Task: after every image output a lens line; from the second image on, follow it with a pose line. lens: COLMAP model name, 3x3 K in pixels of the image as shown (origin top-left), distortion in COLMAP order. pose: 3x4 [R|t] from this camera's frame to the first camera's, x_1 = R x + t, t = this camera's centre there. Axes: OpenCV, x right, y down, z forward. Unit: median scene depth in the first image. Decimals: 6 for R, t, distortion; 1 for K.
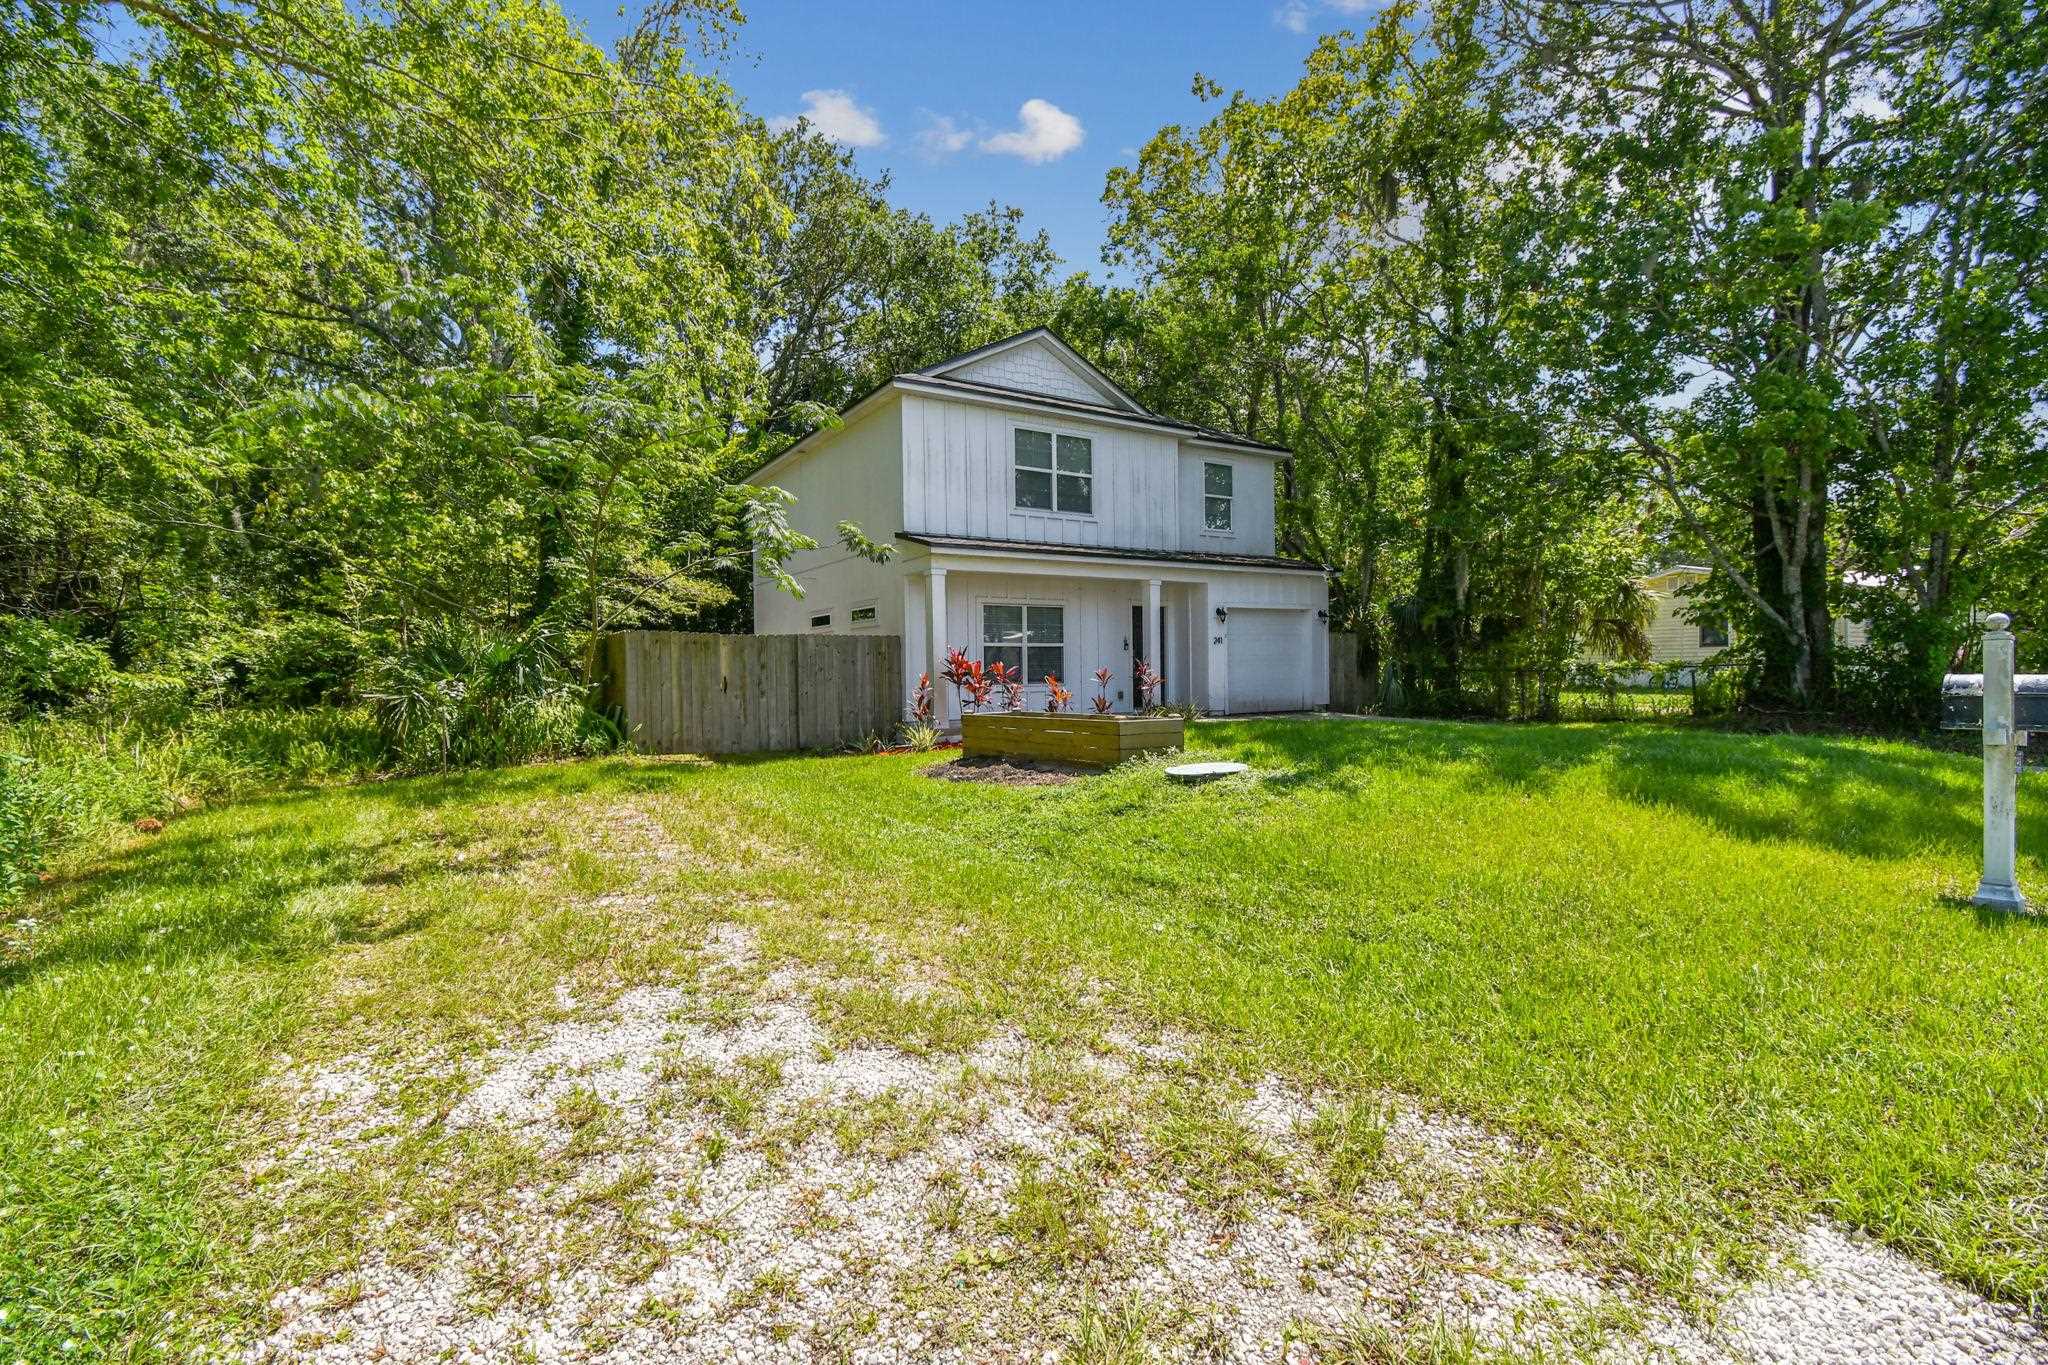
lens RADIAL K [[937.5, 0, 1022.9], [0, 937.5, 673.1], [0, 0, 1]] dist [-0.001247, -0.013171]
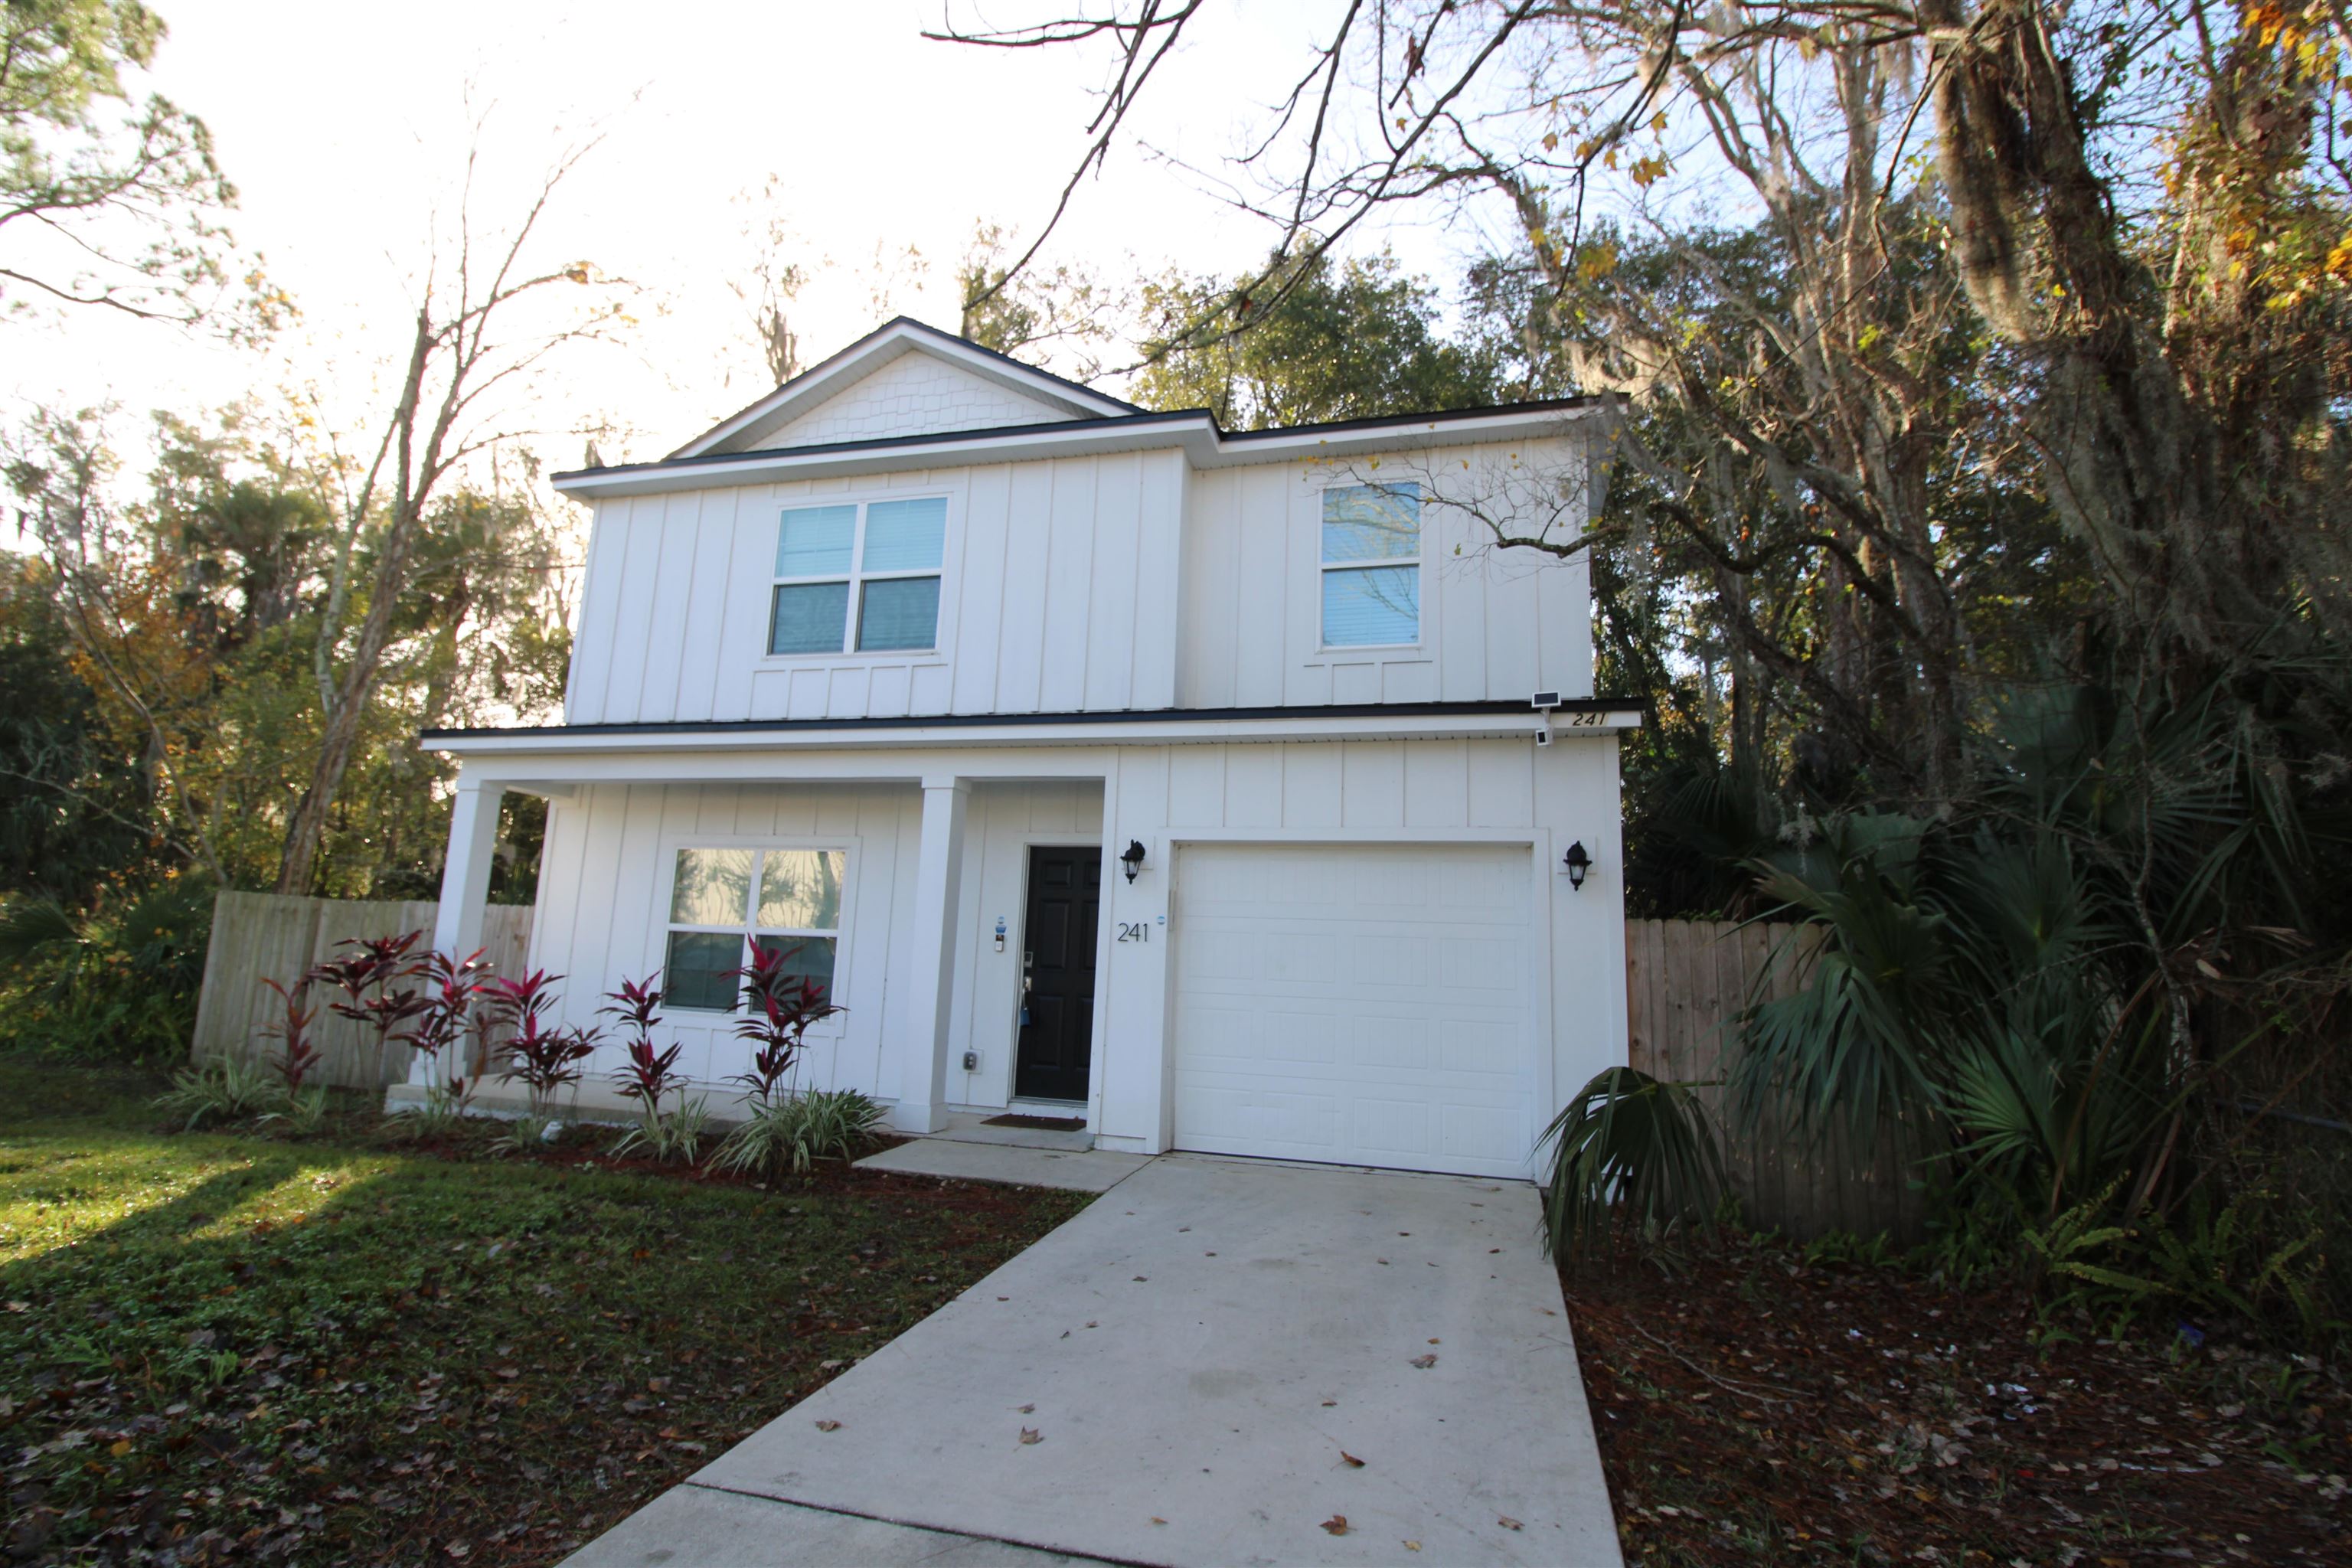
lens RADIAL K [[1076.6, 0, 1174.7], [0, 1076.6, 773.2], [0, 0, 1]] dist [-0.001247, -0.013171]
pose [[0.696853, -0.098896, -0.710363, 0.521374], [-0.053582, 0.980501, -0.189067, -0.019351], [0.715210, 0.169815, 0.677966, 0.747220]]
